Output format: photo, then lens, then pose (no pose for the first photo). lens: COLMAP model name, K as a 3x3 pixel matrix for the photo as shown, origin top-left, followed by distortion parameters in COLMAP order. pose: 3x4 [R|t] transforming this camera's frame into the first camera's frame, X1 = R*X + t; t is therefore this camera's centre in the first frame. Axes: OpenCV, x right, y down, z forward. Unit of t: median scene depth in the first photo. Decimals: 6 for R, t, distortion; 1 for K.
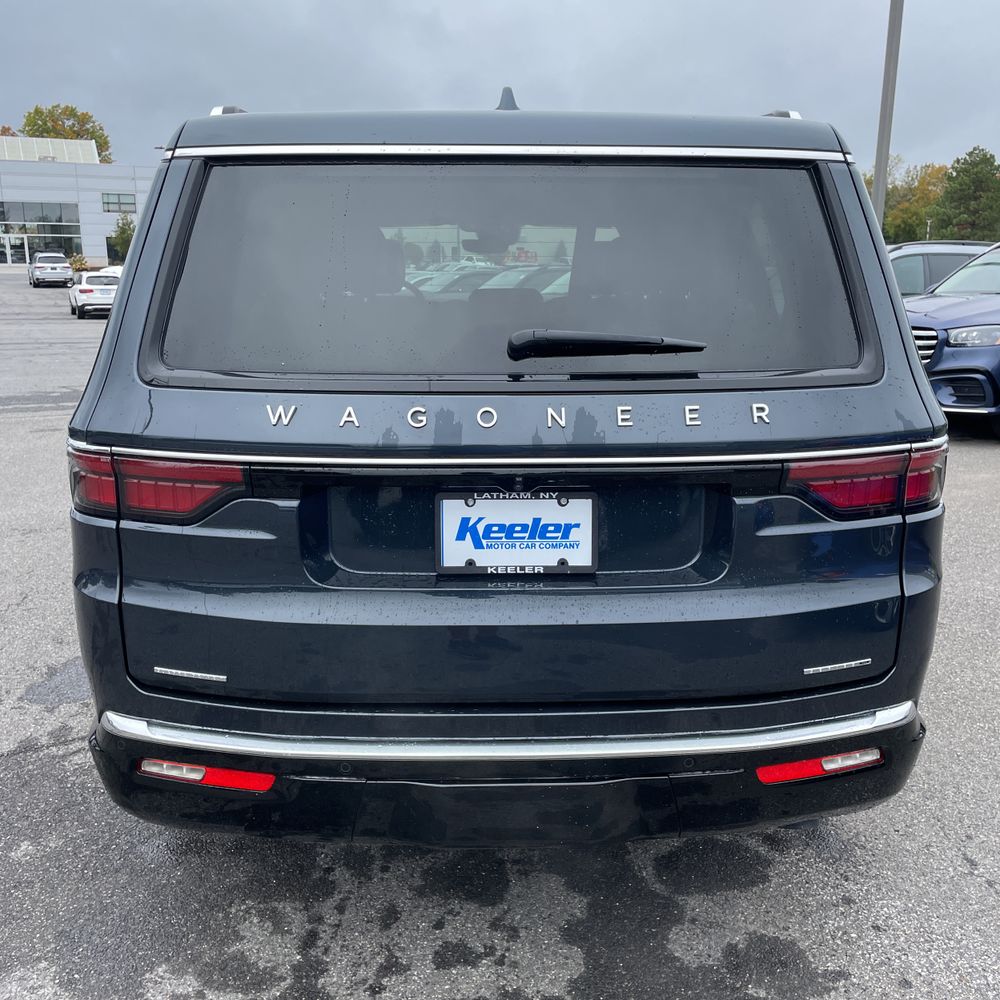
lens RADIAL K [[999.7, 0, 513.0], [0, 999.7, 500.3], [0, 0, 1]] dist [0.084874, -0.111161]
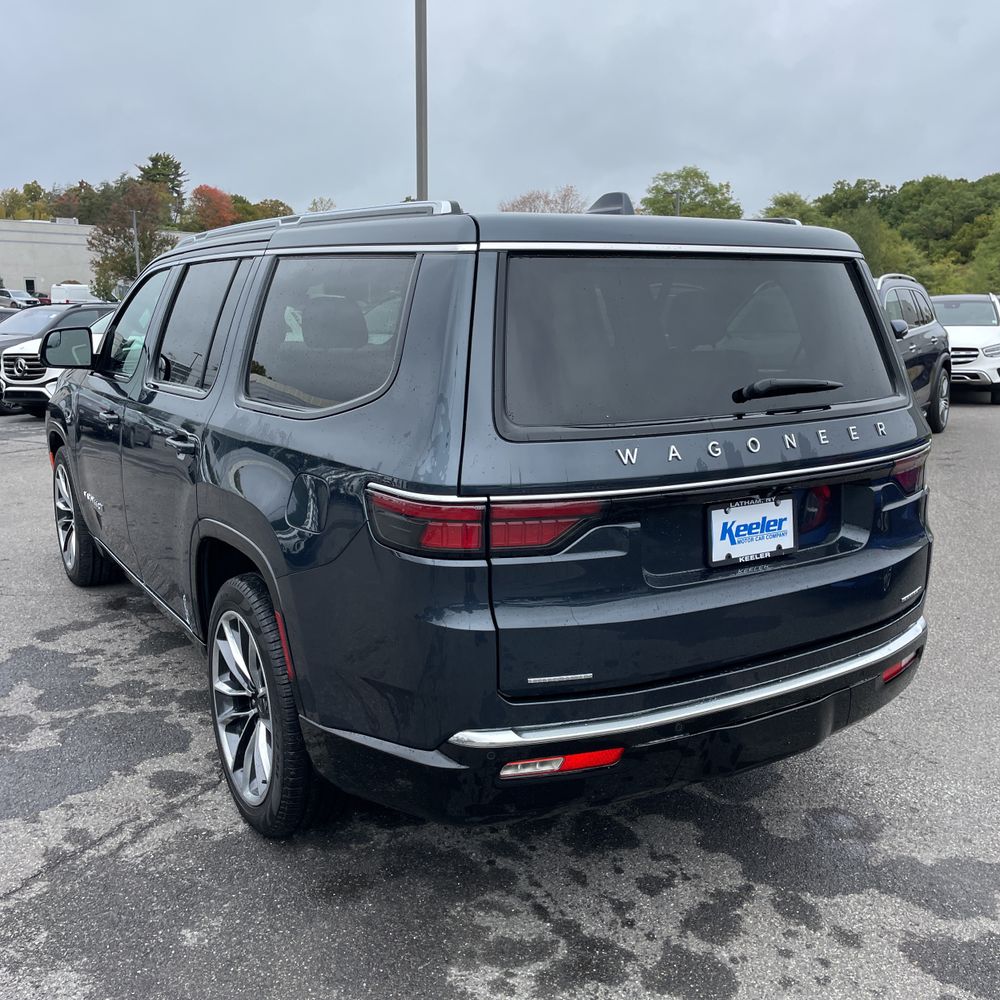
lens RADIAL K [[999.7, 0, 513.0], [0, 999.7, 500.3], [0, 0, 1]] dist [0.084874, -0.111161]
pose [[0.863469, -0.102775, 0.493820, -0.942442], [0.119005, 0.992893, -0.001444, -0.043335], [-0.490162, 0.060014, 0.869563, -0.022403]]
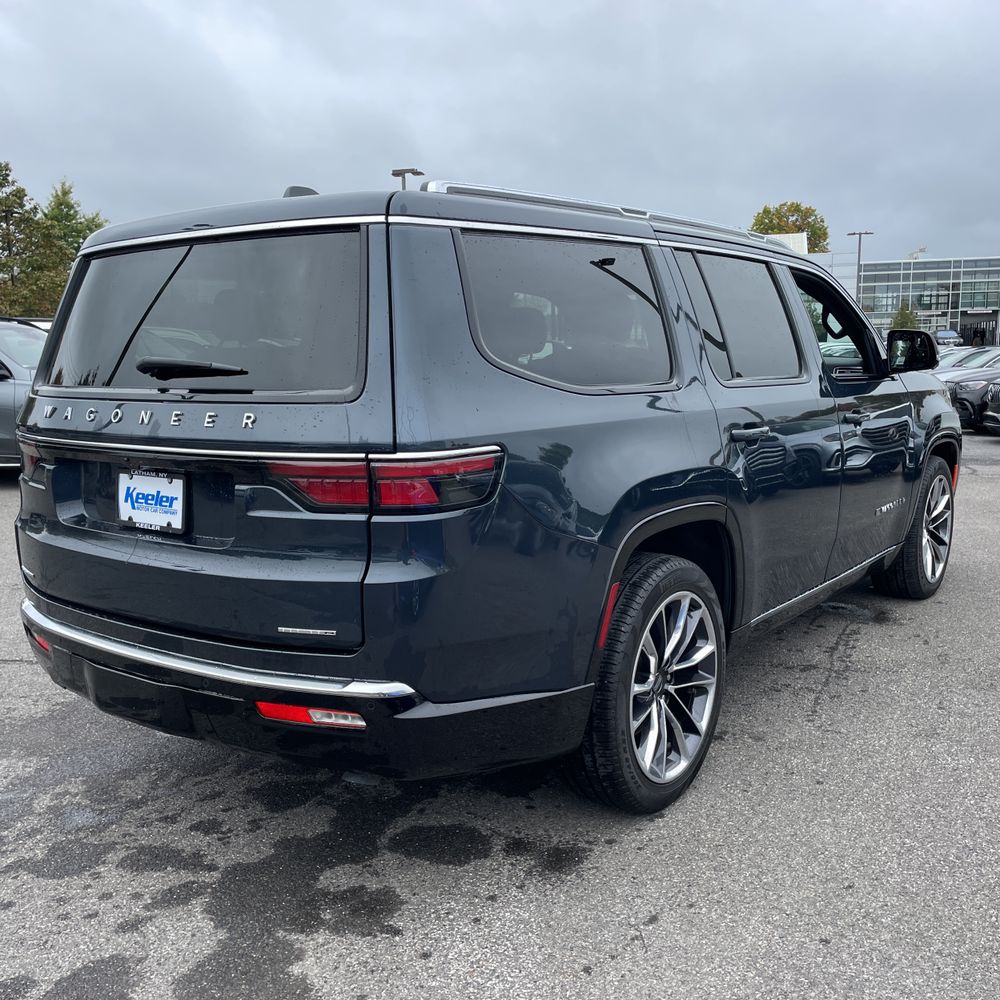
lens RADIAL K [[1005.7, 0, 499.9], [0, 1005.7, 552.1], [0, 0, 1]] dist [0.100429, -0.026322]
pose [[0.777317, 0.108028, -0.619764, 1.295292], [-0.129618, 0.991511, 0.010256, 0.026137], [0.615611, 0.072361, 0.784721, 0.176472]]
